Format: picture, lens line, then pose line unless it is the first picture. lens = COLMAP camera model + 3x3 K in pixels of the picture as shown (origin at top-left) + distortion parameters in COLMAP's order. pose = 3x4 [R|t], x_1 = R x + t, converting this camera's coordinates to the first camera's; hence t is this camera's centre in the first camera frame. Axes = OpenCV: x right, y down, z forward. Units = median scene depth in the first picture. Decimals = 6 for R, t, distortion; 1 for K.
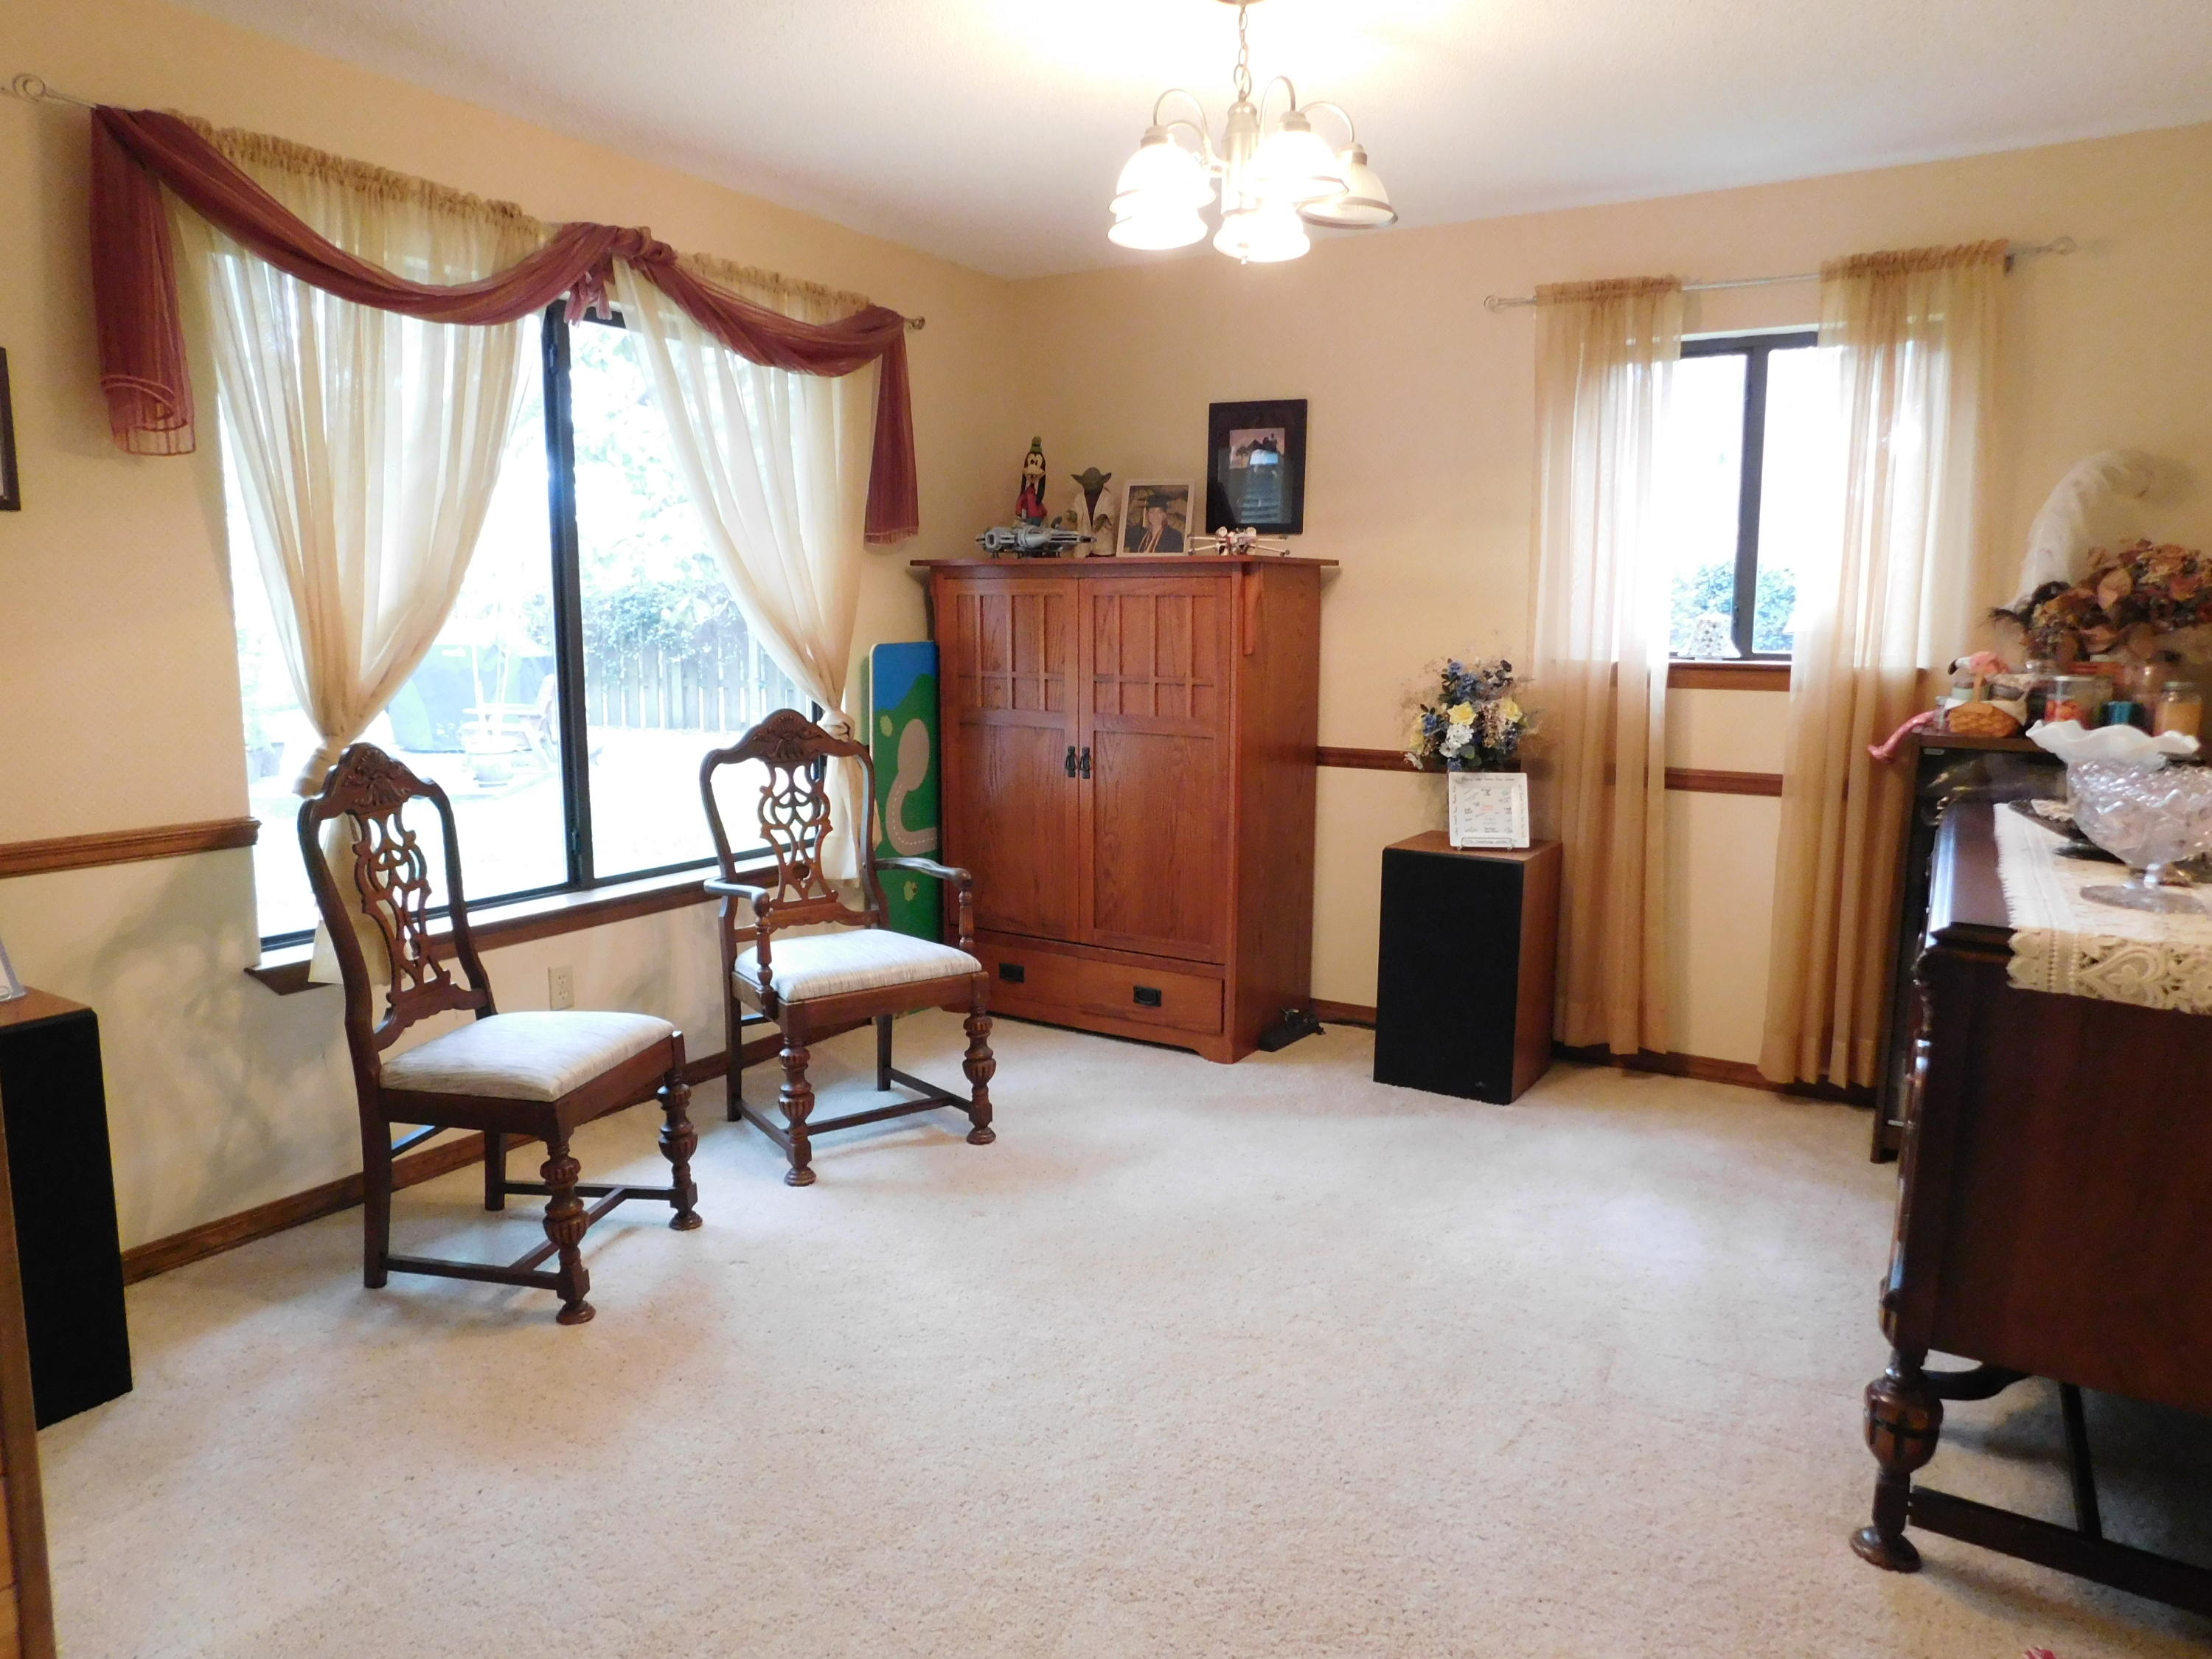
lens RADIAL K [[1446.1, 0, 1112.3], [0, 1446.1, 831.4], [0, 0, 1]] dist [-0.056556, 0.033589]
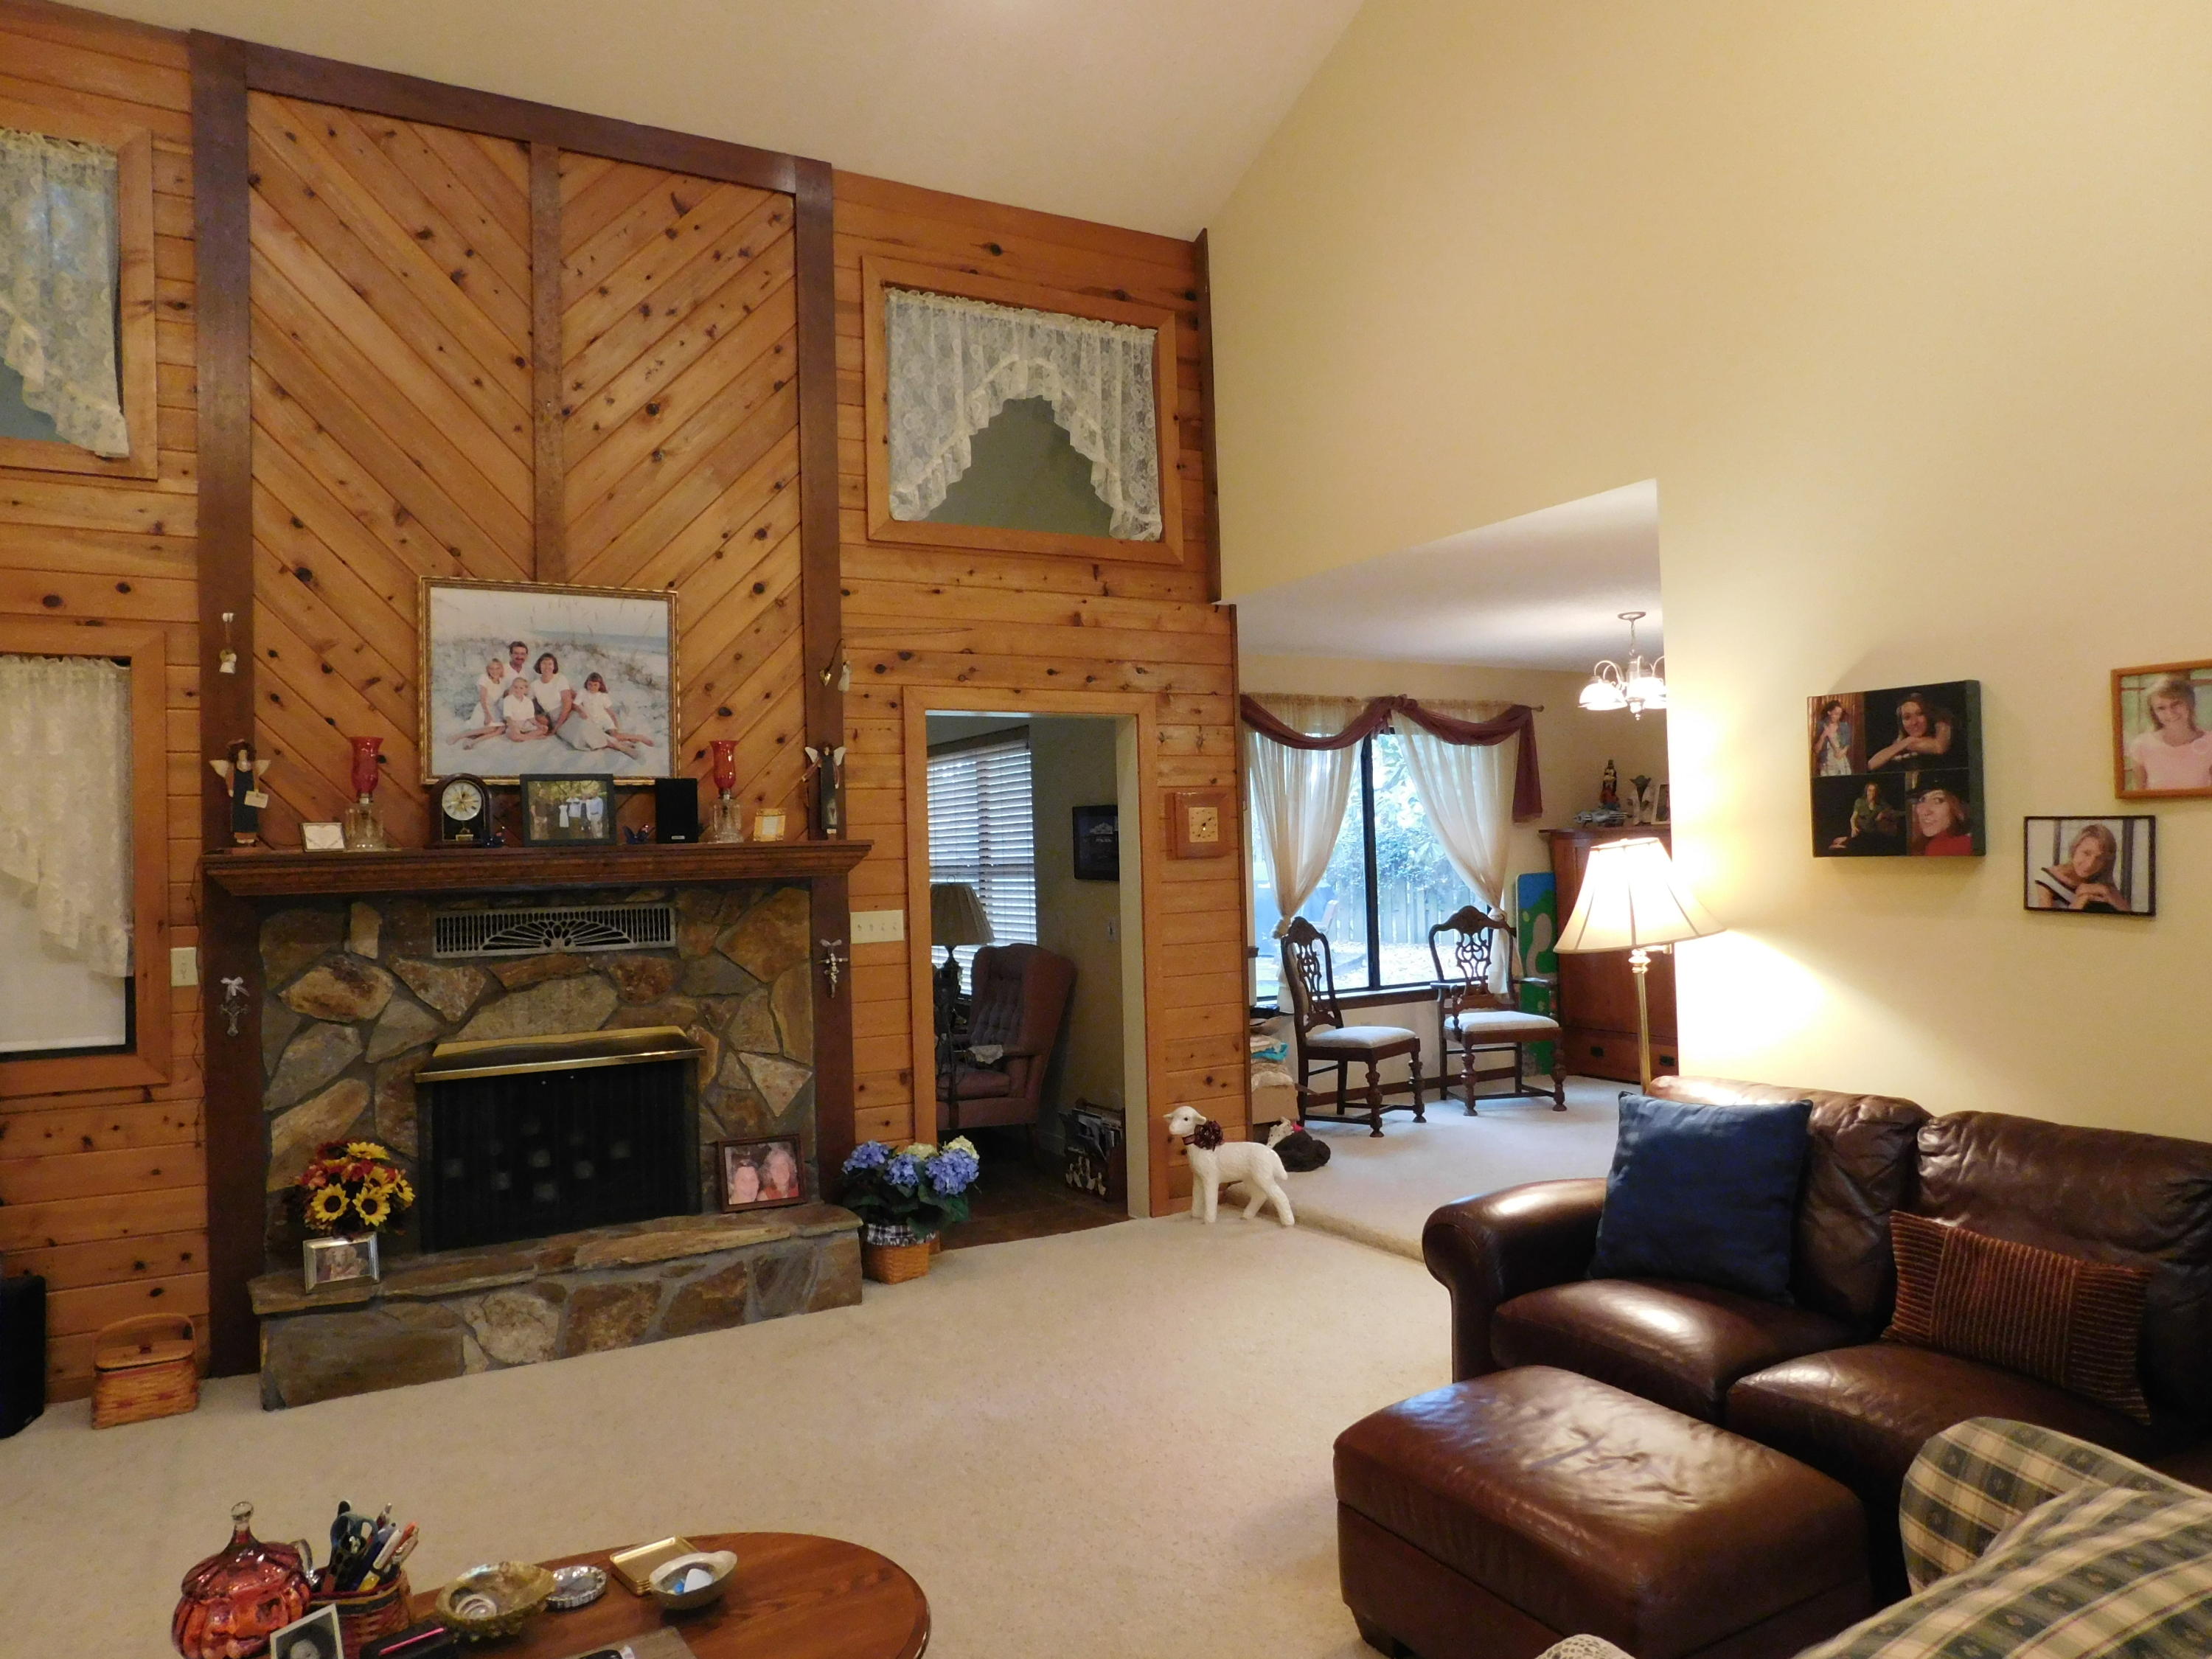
lens RADIAL K [[1456.7, 0, 1106.0], [0, 1456.7, 829.5], [0, 0, 1]] dist [-0.075771, 0.057204]
pose [[0.874514, -0.040004, -0.483347, 0.339536], [-0.038084, 0.987851, -0.150664, 0.144866], [0.483502, 0.150165, 0.862367, -1.107433]]
